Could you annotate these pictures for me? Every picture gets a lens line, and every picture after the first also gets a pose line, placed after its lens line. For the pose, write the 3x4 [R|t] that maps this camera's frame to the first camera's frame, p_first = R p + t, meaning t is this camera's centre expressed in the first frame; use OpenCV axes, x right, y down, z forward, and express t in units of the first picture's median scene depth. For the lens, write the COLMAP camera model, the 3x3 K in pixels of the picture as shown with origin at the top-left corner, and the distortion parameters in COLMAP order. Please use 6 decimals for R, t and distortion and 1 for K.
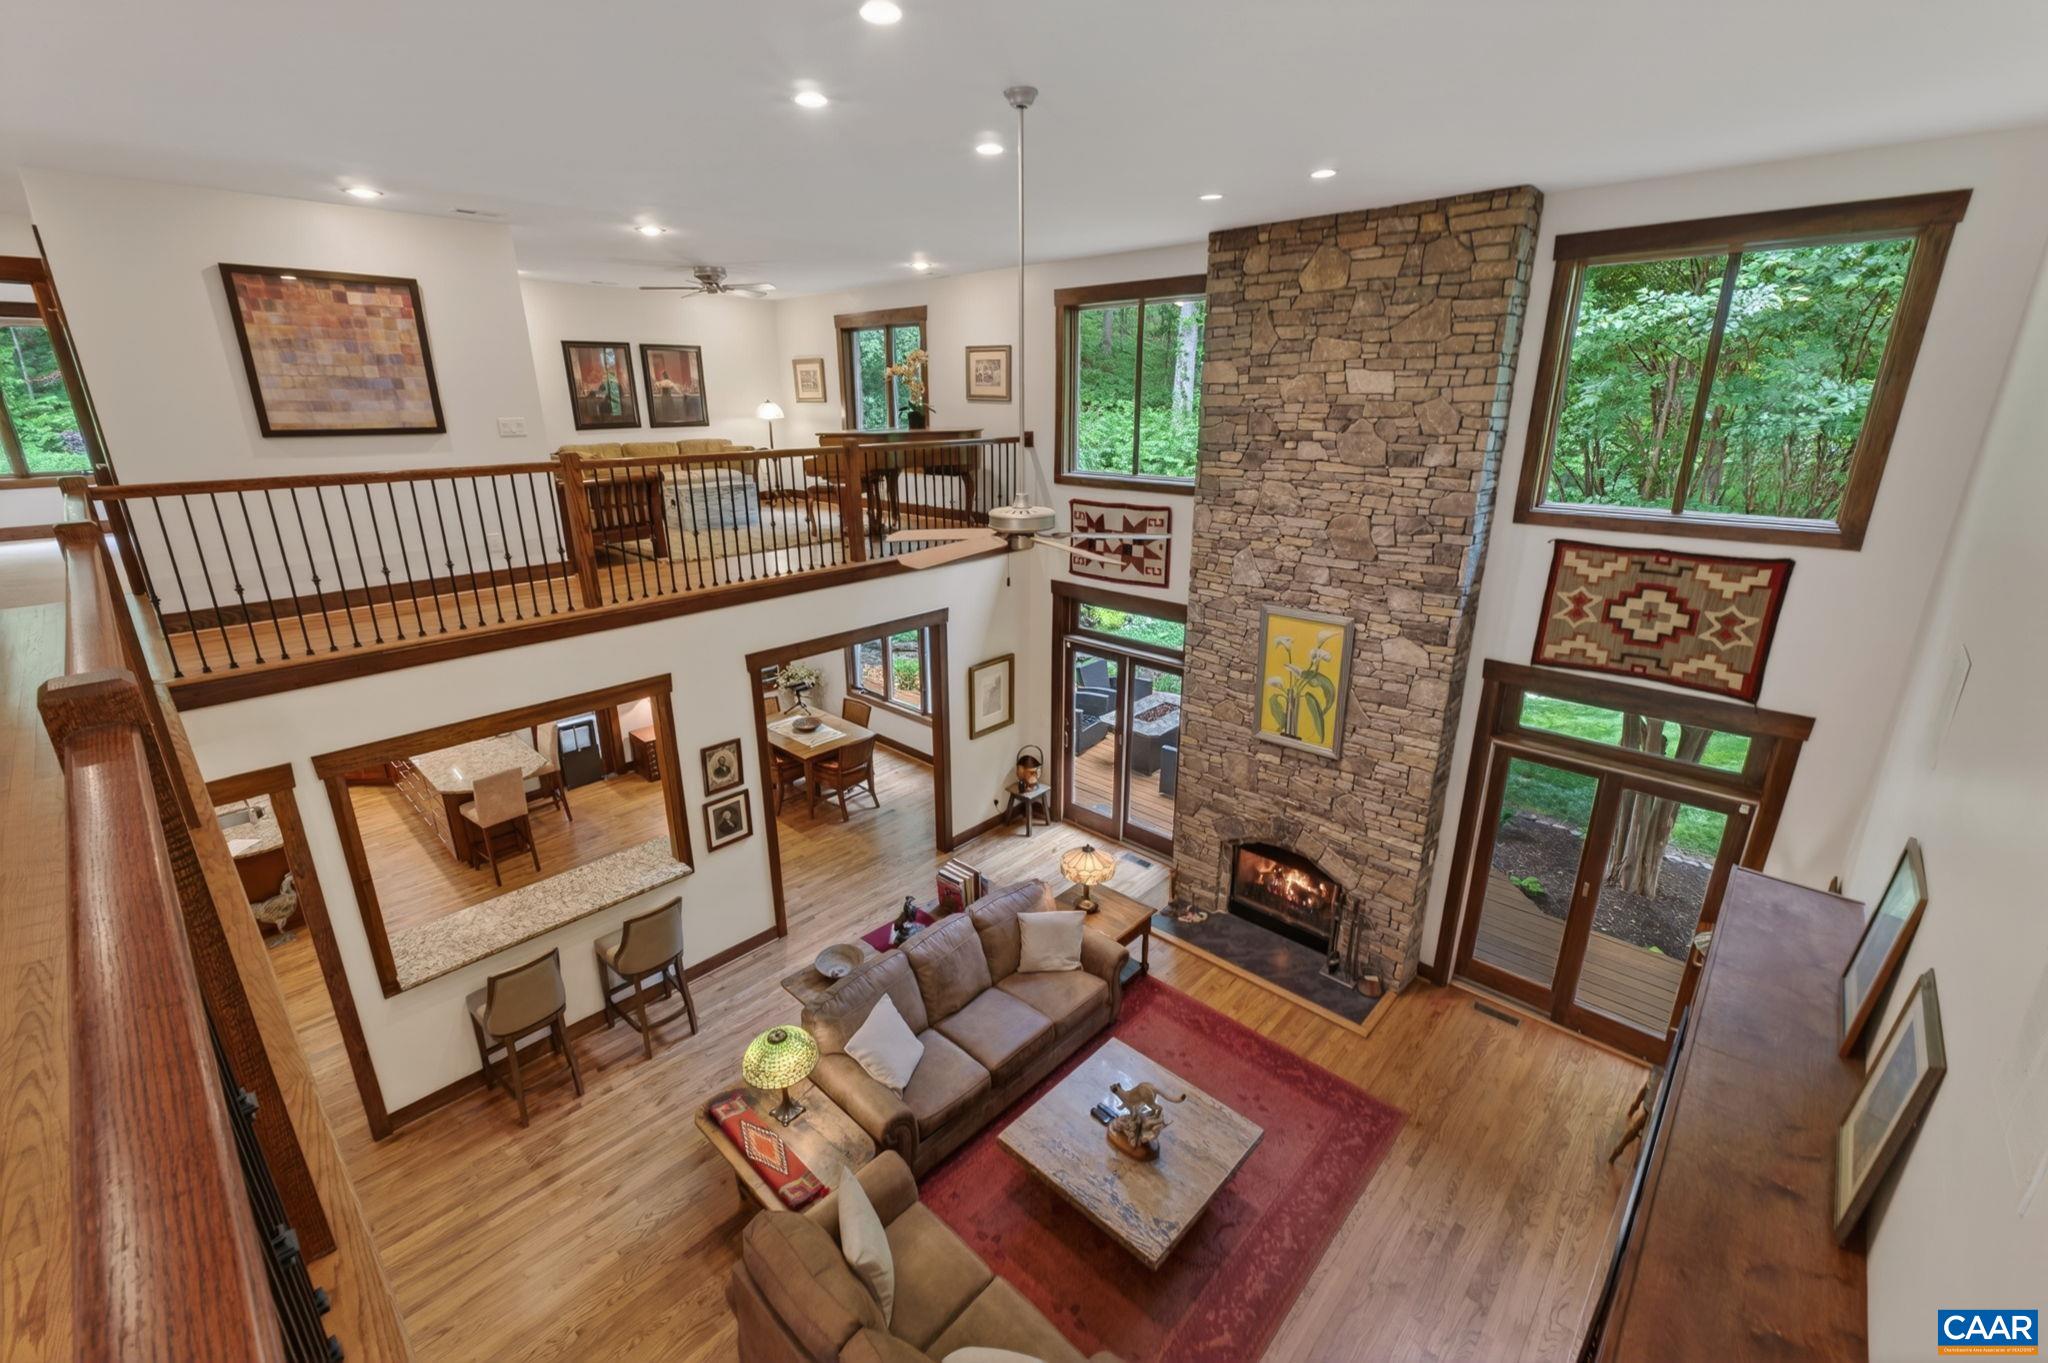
lens RADIAL K [[858.7, 0, 1016.5], [0, 858.7, 671.8], [0, 0, 1]] dist [0.001704, 0.000076]
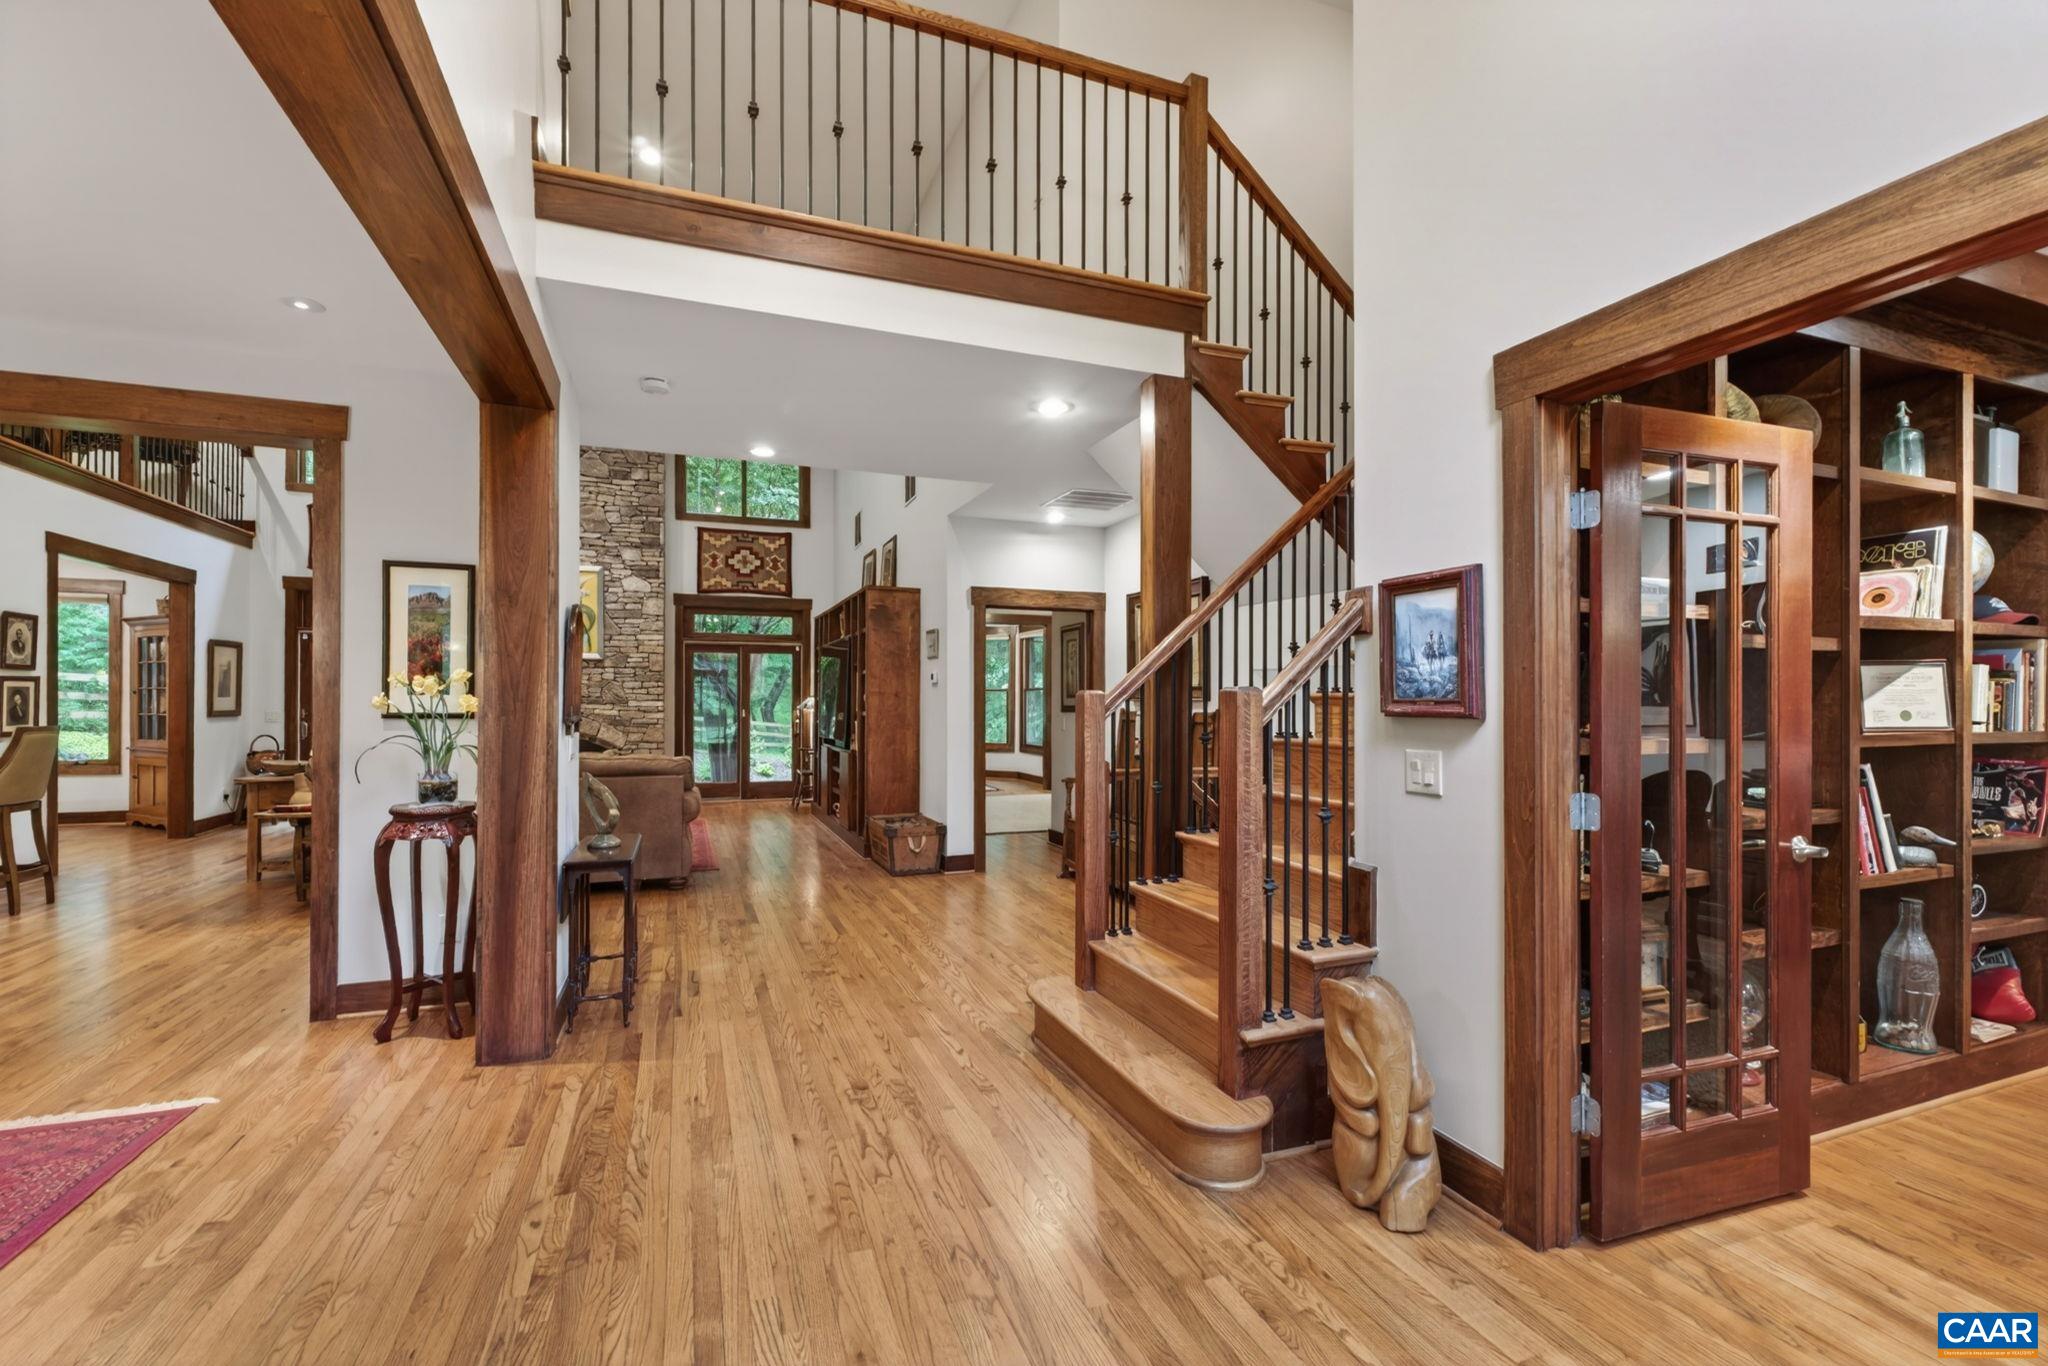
lens RADIAL K [[858.7, 0, 1012.4], [0, 858.7, 698.4], [0, 0, 1]] dist [0.001704, 0.000076]
pose [[0.439059, 0.003498, 0.898451, -0.804655], [0.272988, 0.952196, -0.137112, 0.669932], [-0.855982, 0.305466, 0.417116, -0.314053]]
